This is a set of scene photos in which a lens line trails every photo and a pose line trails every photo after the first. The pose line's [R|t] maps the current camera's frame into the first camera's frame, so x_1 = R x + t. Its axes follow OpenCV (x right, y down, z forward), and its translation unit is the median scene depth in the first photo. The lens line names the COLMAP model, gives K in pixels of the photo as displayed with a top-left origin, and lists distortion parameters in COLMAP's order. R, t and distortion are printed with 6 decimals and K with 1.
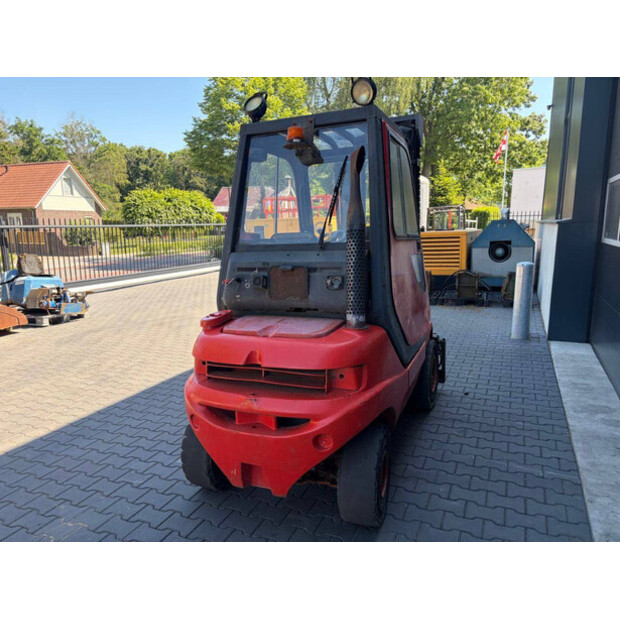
lens RADIAL K [[466.8, 0, 311.6], [0, 466.8, 308.1], [0, 0, 1]] dist [0.063641, -0.077235]
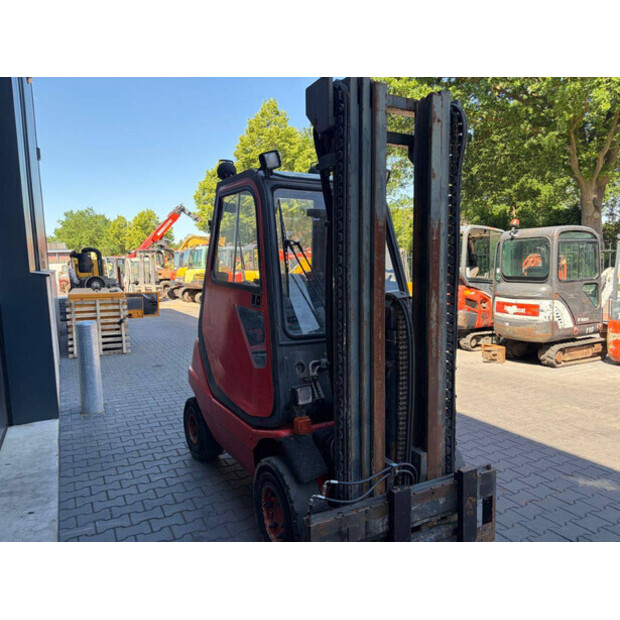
lens RADIAL K [[466.8, 0, 311.6], [0, 466.8, 308.1], [0, 0, 1]] dist [0.063641, -0.077235]
pose [[-0.619768, 0.114396, -0.776403, 0.799376], [-0.100804, 0.969520, 0.223317, -0.314881], [0.778284, 0.216669, -0.589345, 1.586511]]
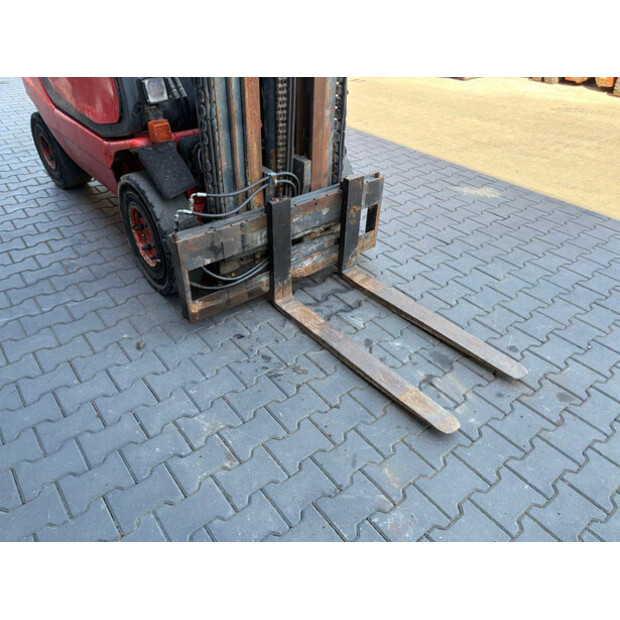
lens RADIAL K [[466.8, 0, 311.6], [0, 466.8, 308.1], [0, 0, 1]] dist [0.063641, -0.077235]
pose [[-0.464838, 0.549268, -0.694428, 0.709423], [-0.155279, 0.721584, 0.674689, -0.243781], [0.871673, 0.421451, -0.250130, 1.591385]]
